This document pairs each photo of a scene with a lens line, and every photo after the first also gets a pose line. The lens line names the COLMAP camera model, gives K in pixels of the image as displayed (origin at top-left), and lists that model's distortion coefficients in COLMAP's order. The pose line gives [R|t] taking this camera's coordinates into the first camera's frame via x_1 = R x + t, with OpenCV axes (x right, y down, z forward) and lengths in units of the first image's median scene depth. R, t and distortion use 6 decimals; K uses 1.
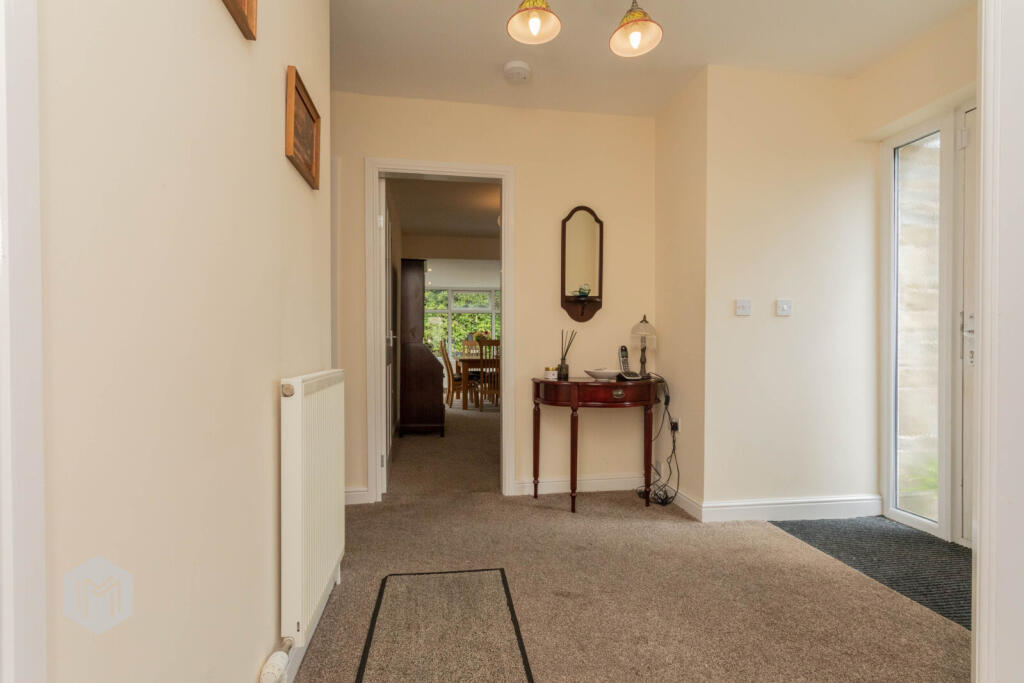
lens RADIAL K [[503.9, 0, 513.6], [0, 503.9, 343.0], [0, 0, 1]] dist [-0.002398, -0.000522]
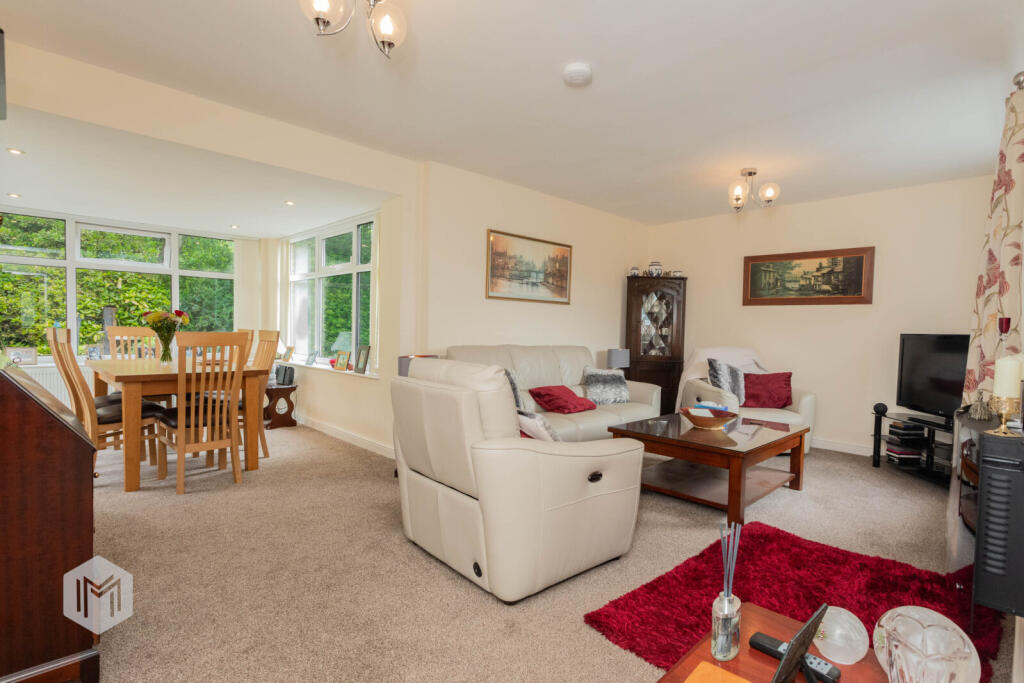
lens RADIAL K [[503.9, 0, 513.6], [0, 503.9, 343.0], [0, 0, 1]] dist [-0.002398, -0.000522]
pose [[0.813491, -0.007641, 0.581527, -0.041141], [-0.017372, 0.999148, 0.037431, -0.006917], [-0.581318, -0.040552, 0.812665, 0.232633]]
